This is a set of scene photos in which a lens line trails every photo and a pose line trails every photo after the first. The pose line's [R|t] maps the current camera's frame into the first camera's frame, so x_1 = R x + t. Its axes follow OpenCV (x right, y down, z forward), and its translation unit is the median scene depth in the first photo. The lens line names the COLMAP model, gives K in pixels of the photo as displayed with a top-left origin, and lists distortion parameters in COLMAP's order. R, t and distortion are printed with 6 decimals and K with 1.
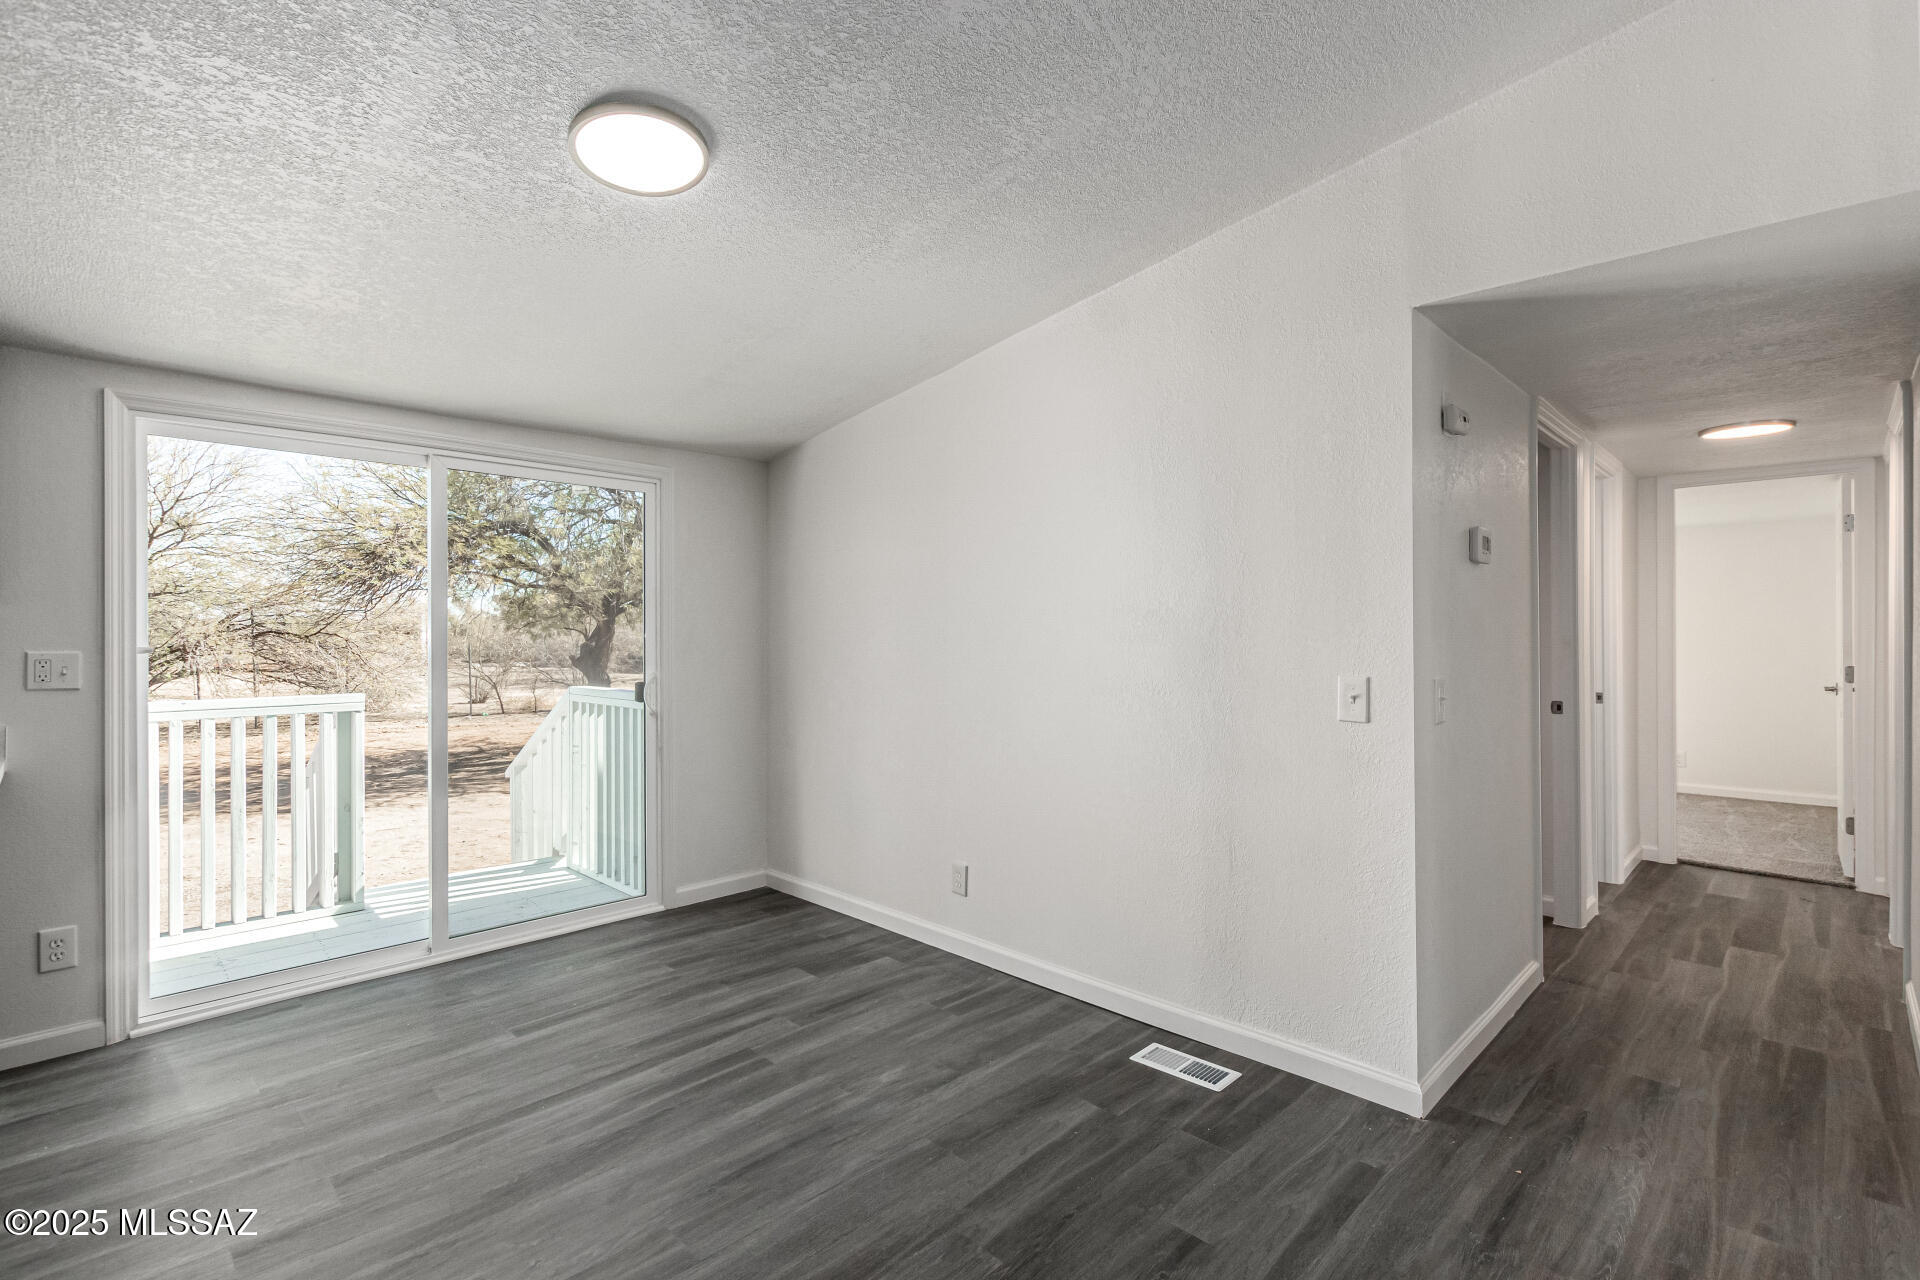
lens RADIAL K [[878.4, 0, 971.1], [0, 878.4, 640.9], [0, 0, 1]] dist [0.004924, -0.003714]
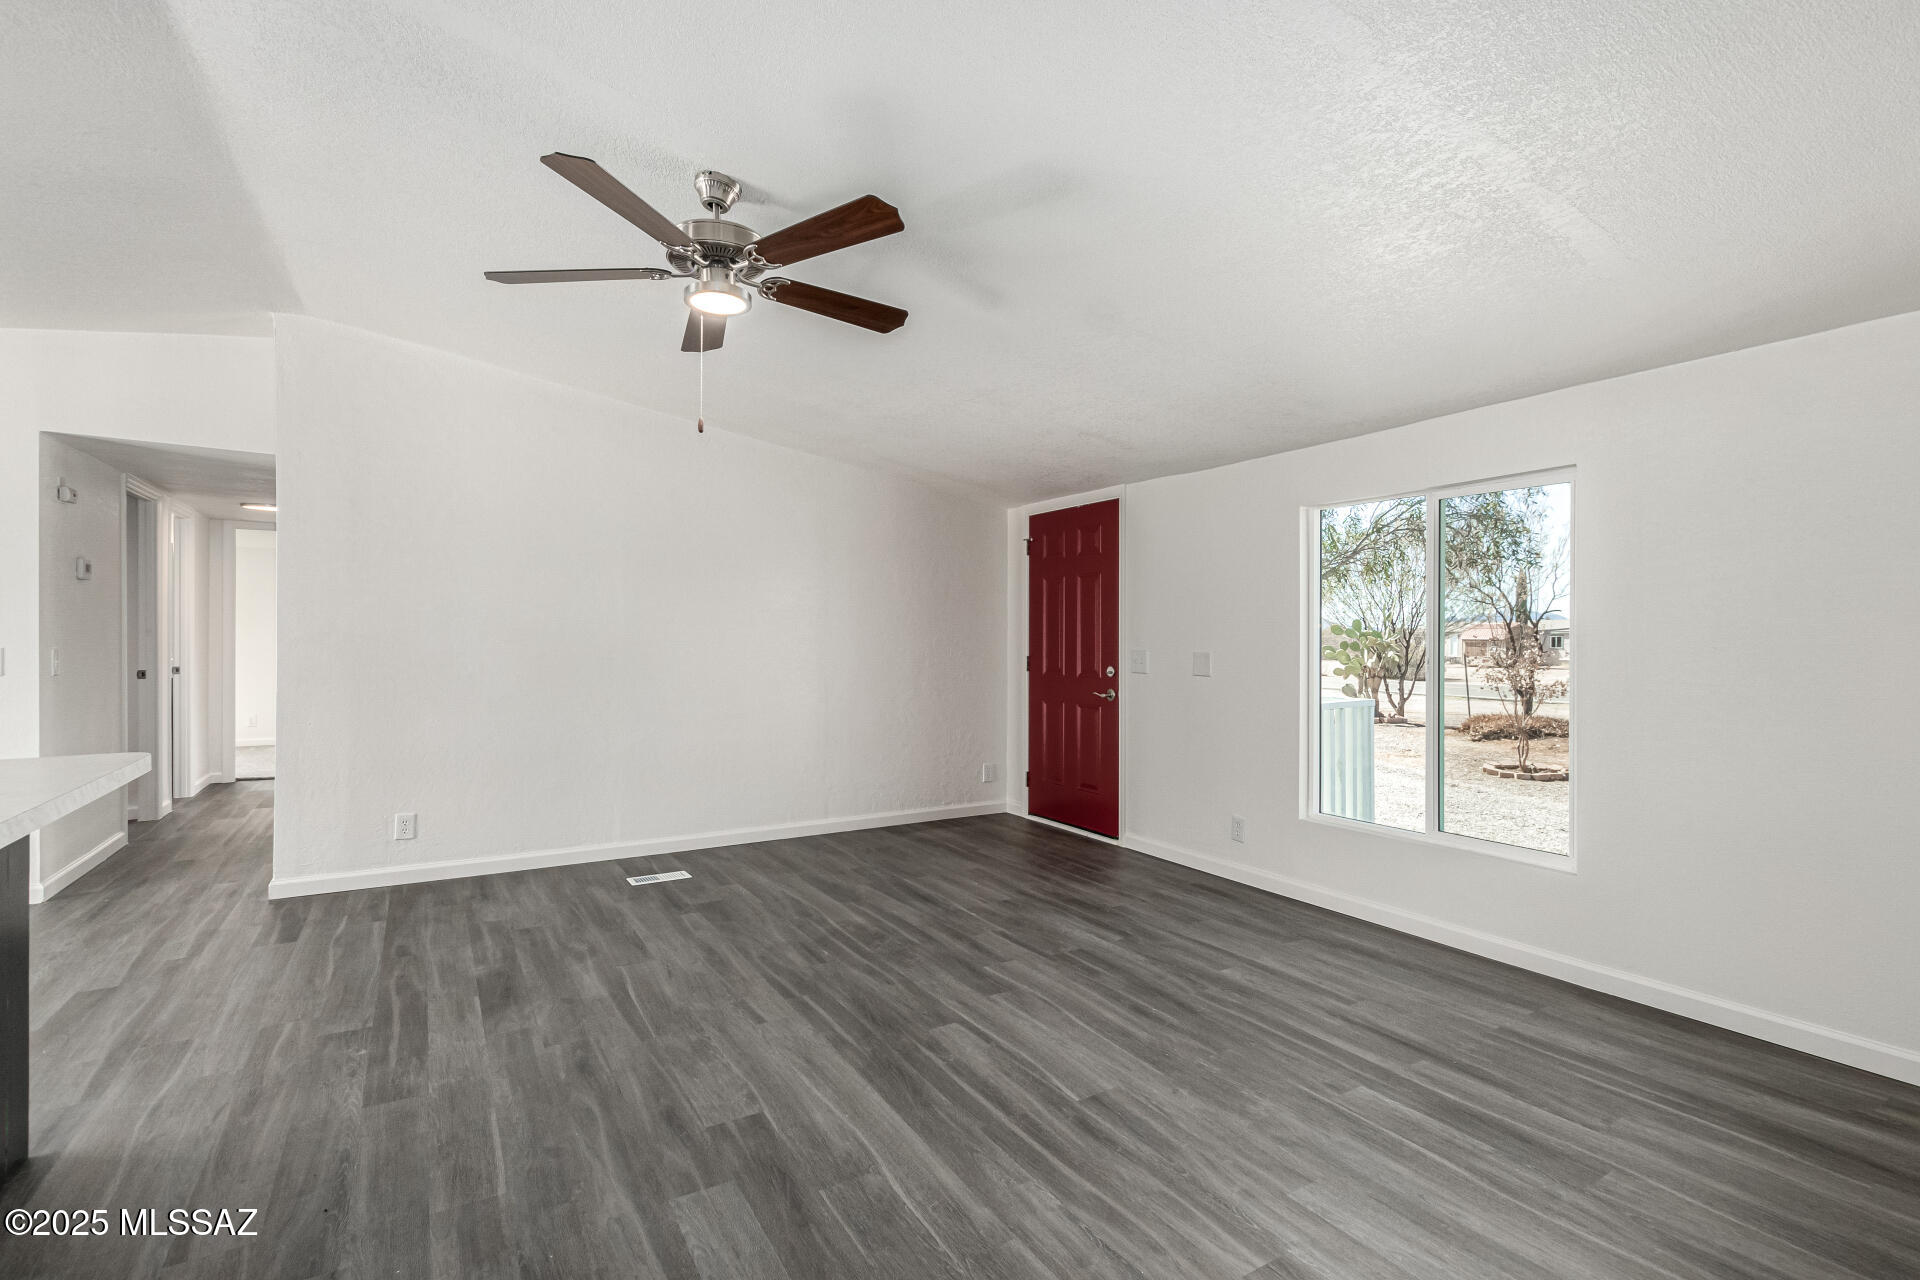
lens RADIAL K [[878.4, 0, 959.2], [0, 878.4, 634.0], [0, 0, 1]] dist [0.004924, -0.003714]
pose [[0.244696, 0.005937, 0.969582, -0.551718], [-0.002178, 0.999982, -0.005574, 0.018593], [-0.969597, -0.000748, 0.244705, -0.888866]]
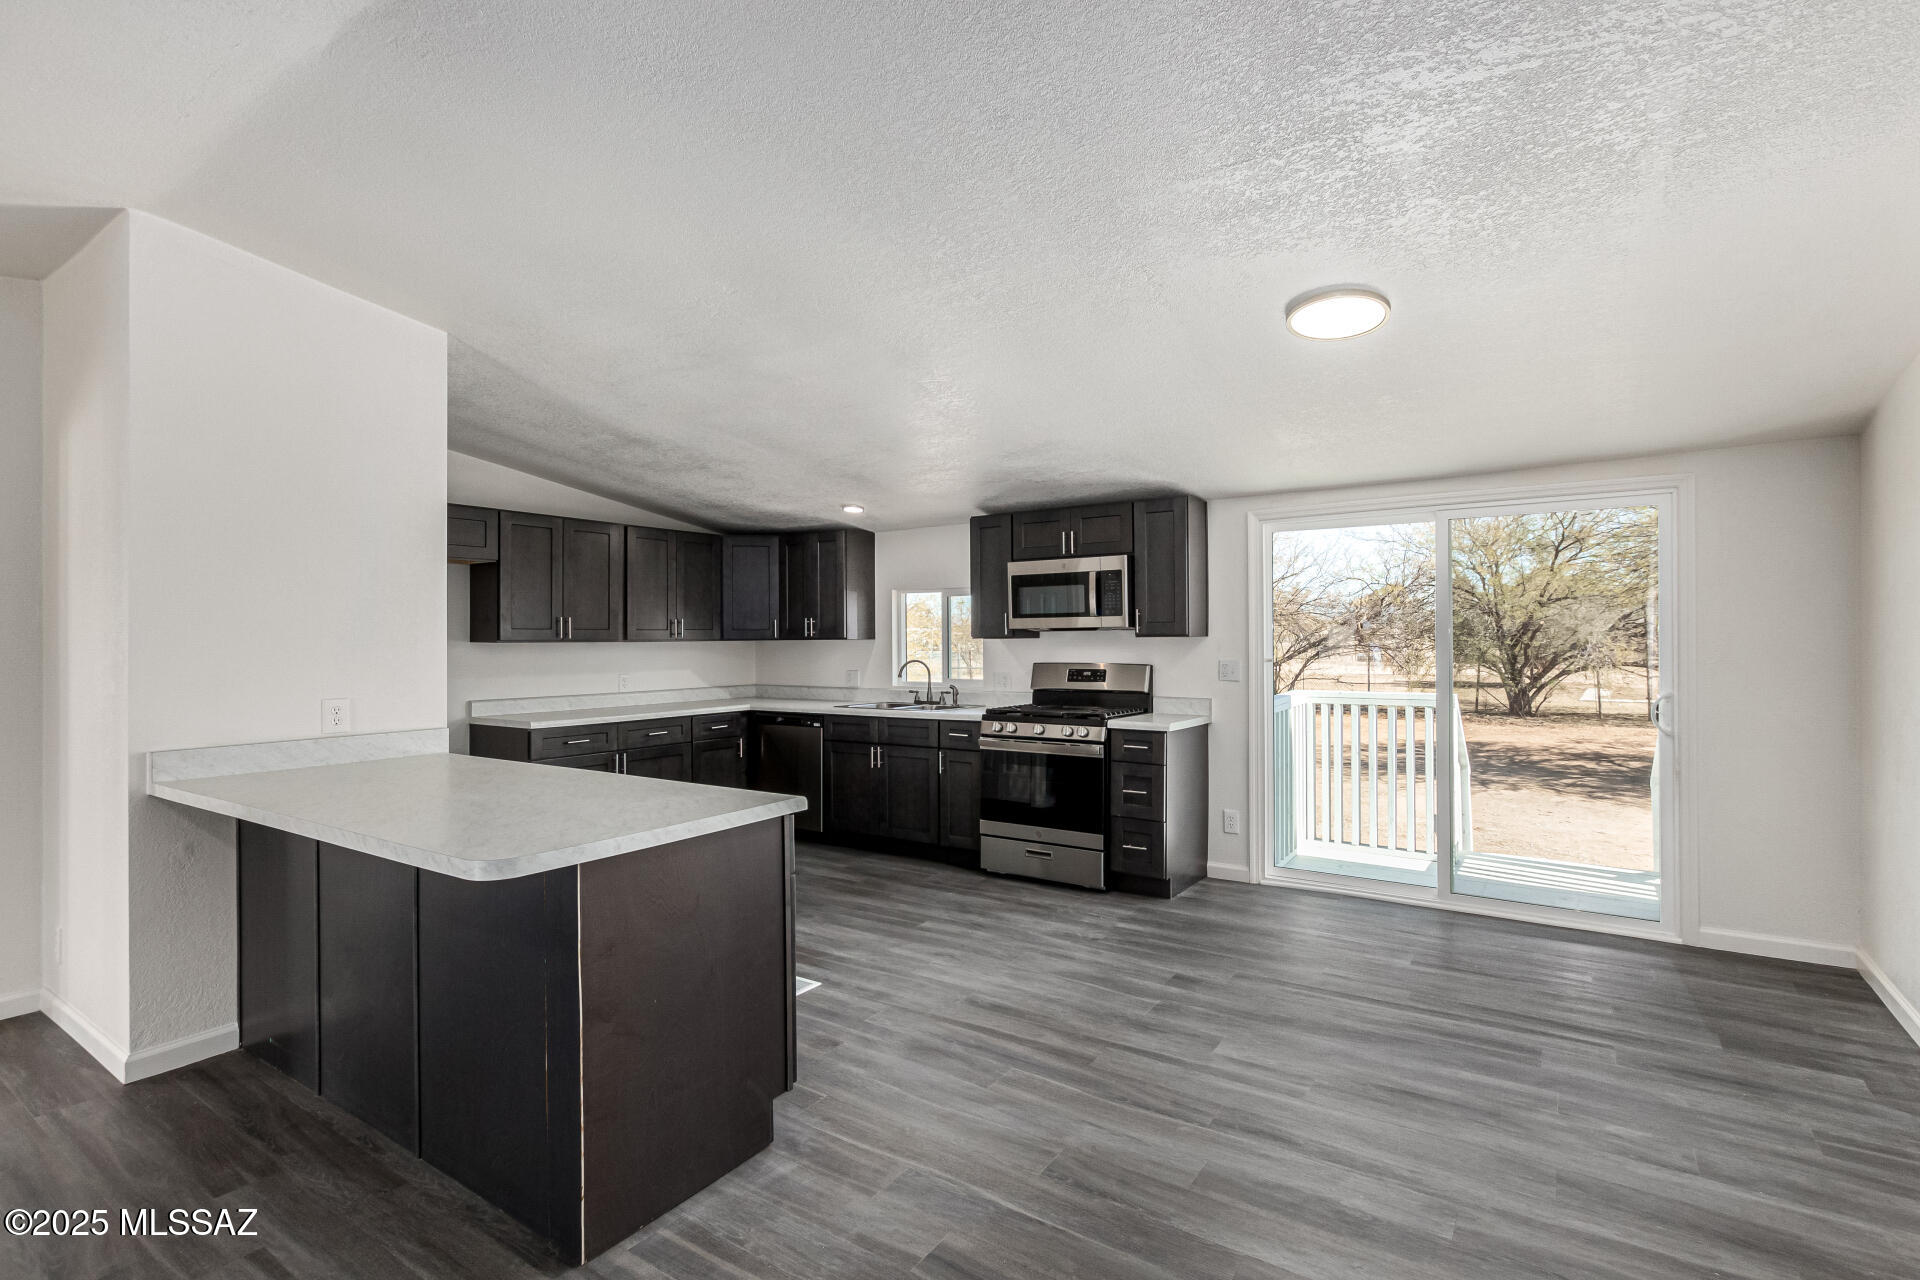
lens RADIAL K [[878.4, 0, 970.0], [0, 878.4, 627.6], [0, 0, 1]] dist [0.004924, -0.003714]
pose [[0.178202, -0.014250, -0.983891, 0.597389], [0.005346, 0.999894, -0.013513, -0.029145], [0.983979, -0.002852, 0.178259, 0.122745]]
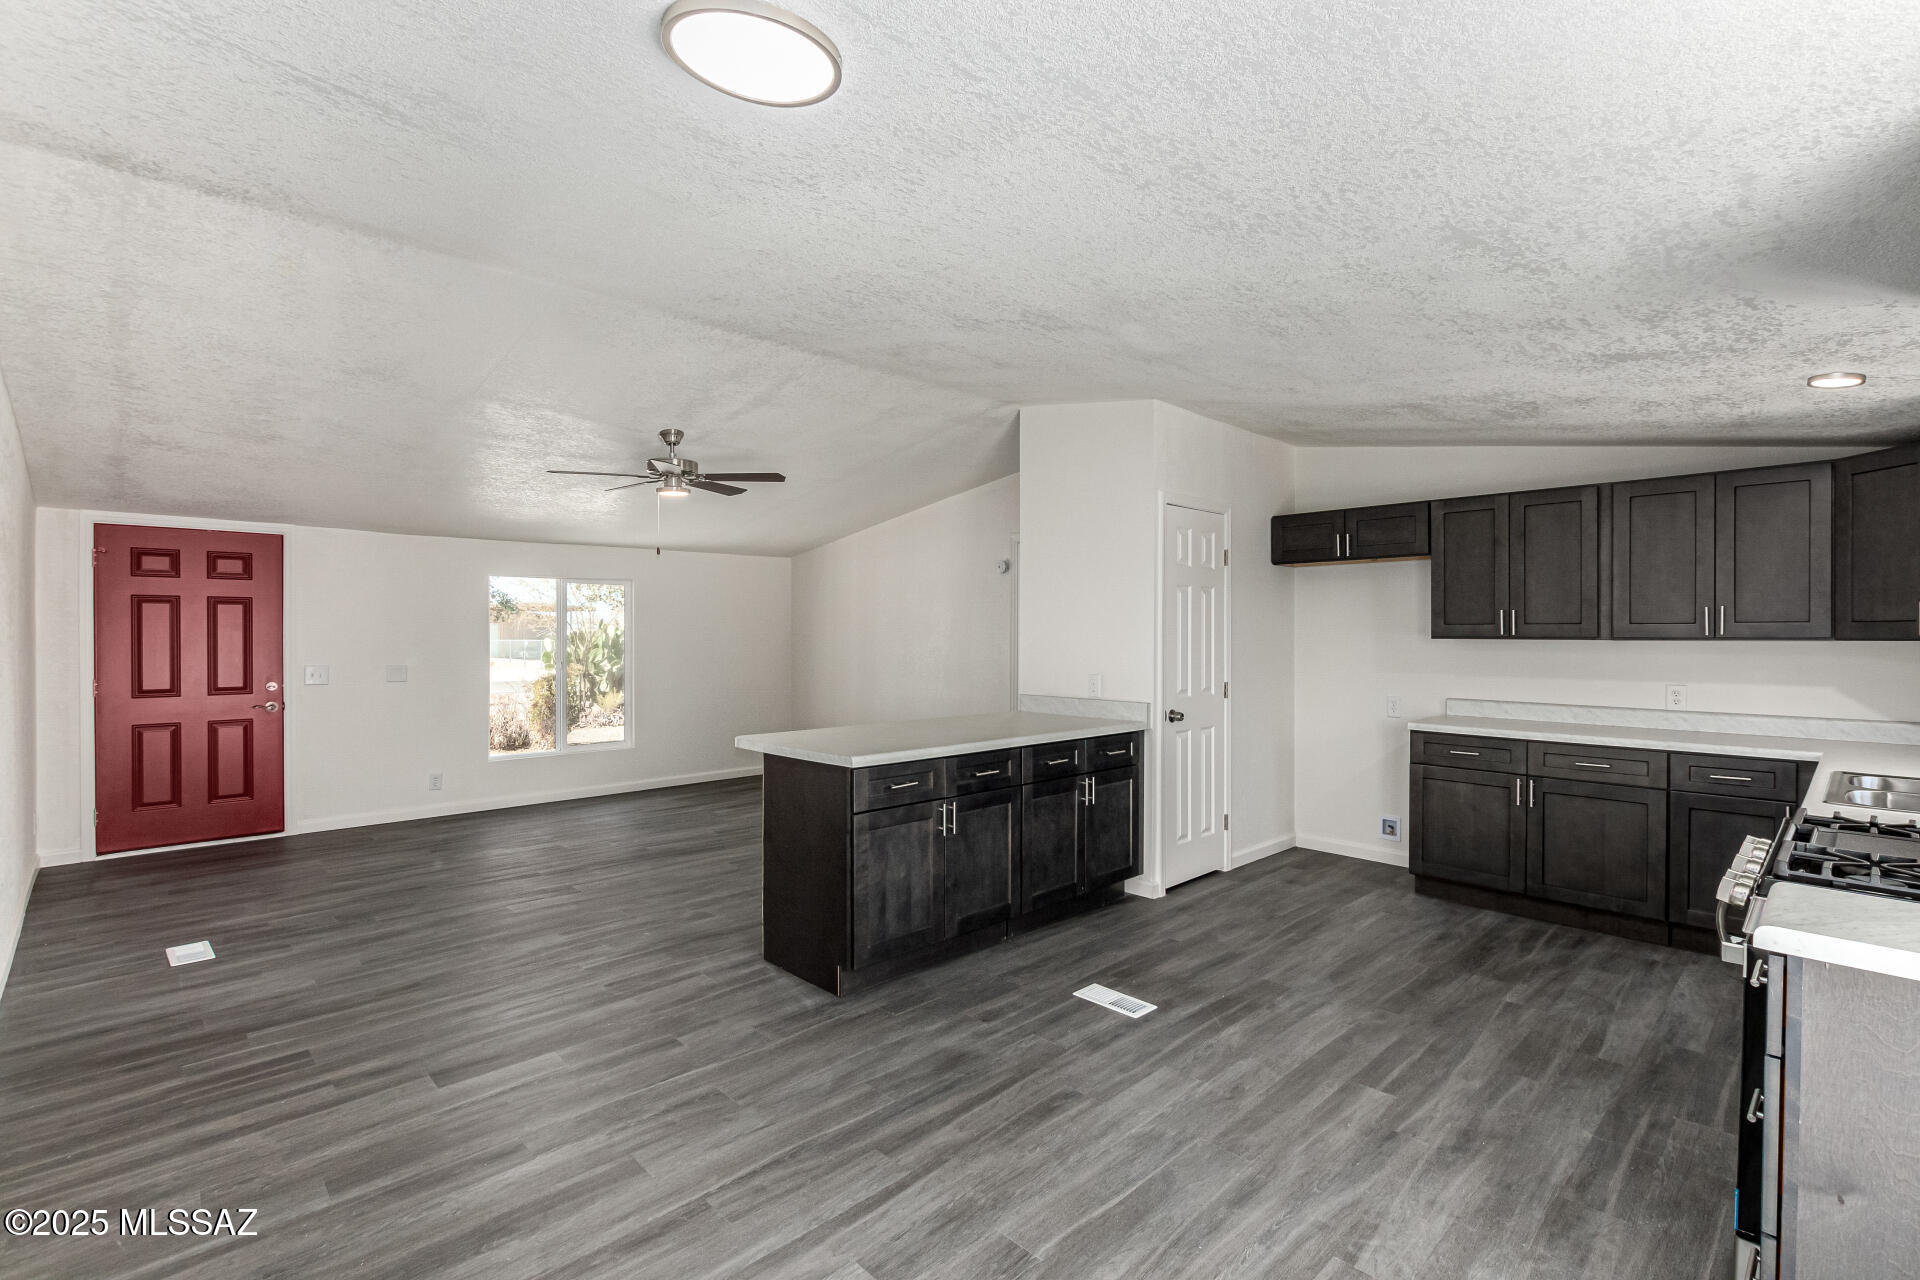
lens RADIAL K [[878.4, 0, 962.3], [0, 878.4, 633.2], [0, 0, 1]] dist [0.004924, -0.003714]
pose [[-0.999665, -0.000310, 0.025891, -0.385544], [-0.000258, 0.999998, 0.002030, -0.041058], [-0.025891, 0.002023, -0.999663, 1.179112]]
